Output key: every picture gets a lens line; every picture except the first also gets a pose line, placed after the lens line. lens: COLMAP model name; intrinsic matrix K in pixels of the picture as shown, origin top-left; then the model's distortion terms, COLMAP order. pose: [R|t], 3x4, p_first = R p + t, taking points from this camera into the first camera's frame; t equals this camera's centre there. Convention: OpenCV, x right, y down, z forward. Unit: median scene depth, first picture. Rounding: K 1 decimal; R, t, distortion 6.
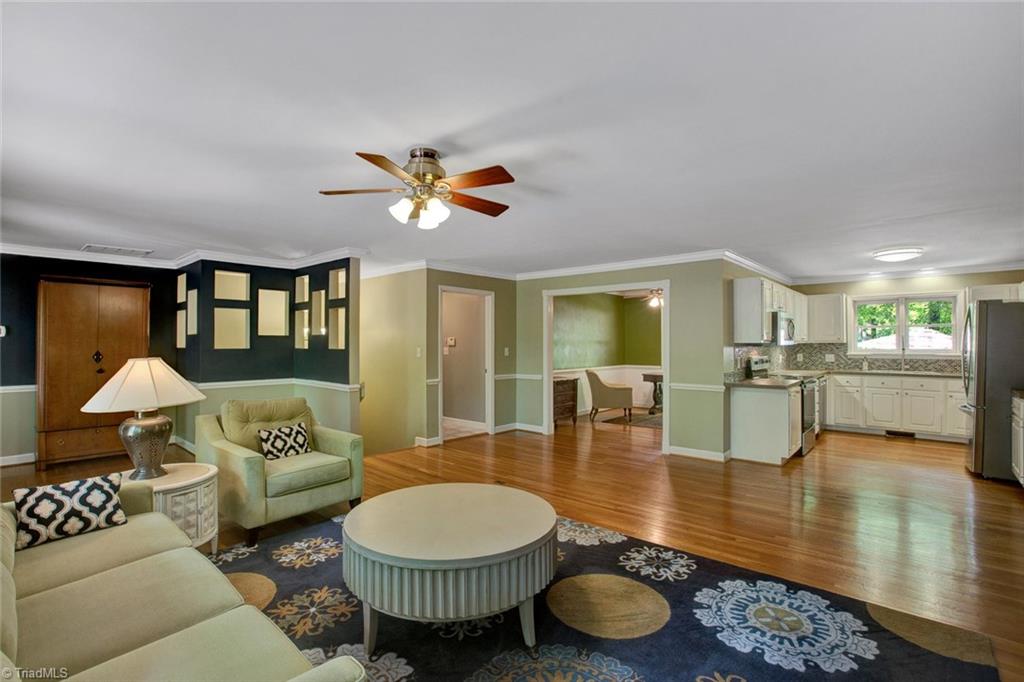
lens RADIAL K [[482.7, 0, 505.3], [0, 482.7, 344.5], [0, 0, 1]] dist [-0.023025, 0.000582]
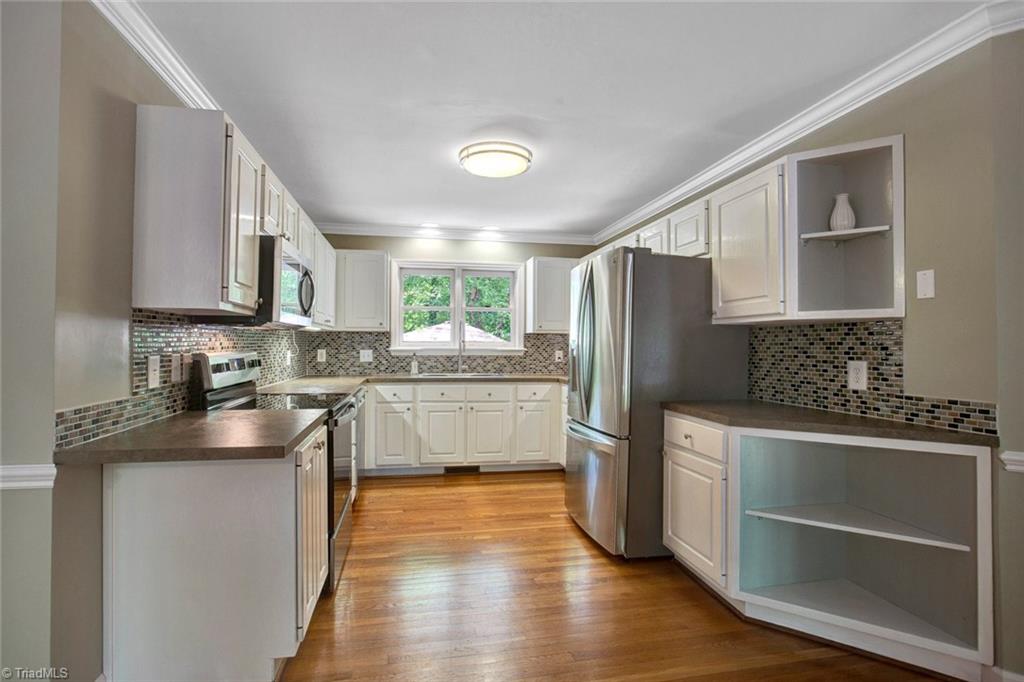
lens RADIAL K [[505.4, 0, 506.6], [0, 505.4, 336.9], [0, 0, 1]] dist [0.000418, 0.000563]
pose [[0.615402, 0.018797, 0.787989, 0.307496], [-0.005425, 0.999793, -0.019613, 0.017479], [-0.788194, 0.007795, 0.615377, 0.507802]]
